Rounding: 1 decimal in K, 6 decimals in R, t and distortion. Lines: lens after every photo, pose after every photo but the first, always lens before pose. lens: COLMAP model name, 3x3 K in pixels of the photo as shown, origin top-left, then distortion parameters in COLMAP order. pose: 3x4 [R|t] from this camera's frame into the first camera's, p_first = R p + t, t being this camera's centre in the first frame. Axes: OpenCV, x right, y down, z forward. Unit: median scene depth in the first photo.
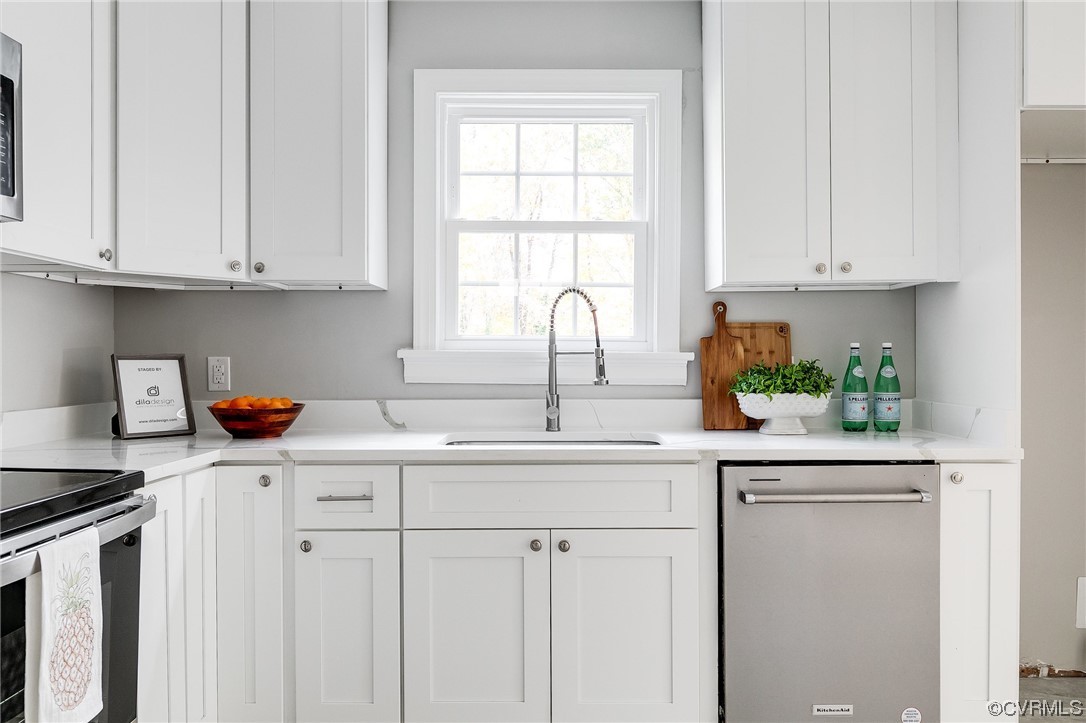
lens RADIAL K [[786.6, 0, 546.9], [0, 786.6, 365.6], [0, 0, 1]] dist [0.006915, -0.003230]
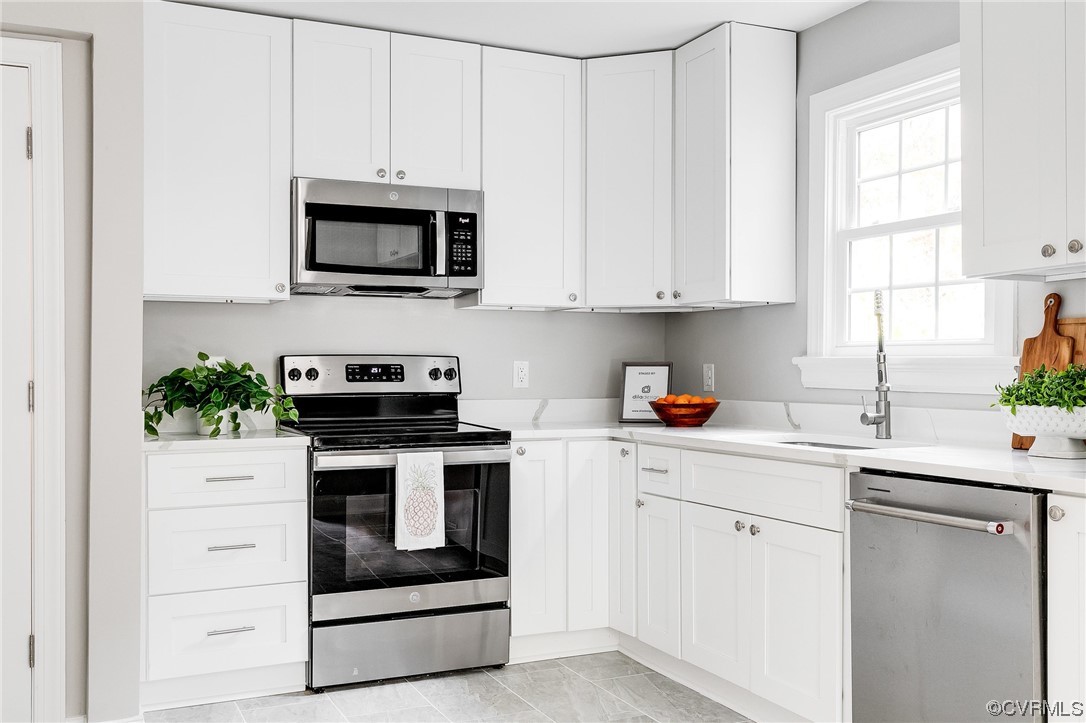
lens RADIAL K [[1041.1, 0, 542.5], [0, 1041.1, 362.4], [0, 0, 1]] dist [0.007628, 0.000000]
pose [[0.429309, -0.005404, -0.903142, 0.994908], [-0.005672, 0.999946, -0.008679, 0.002354], [0.903140, 0.008849, 0.429255, 0.063365]]
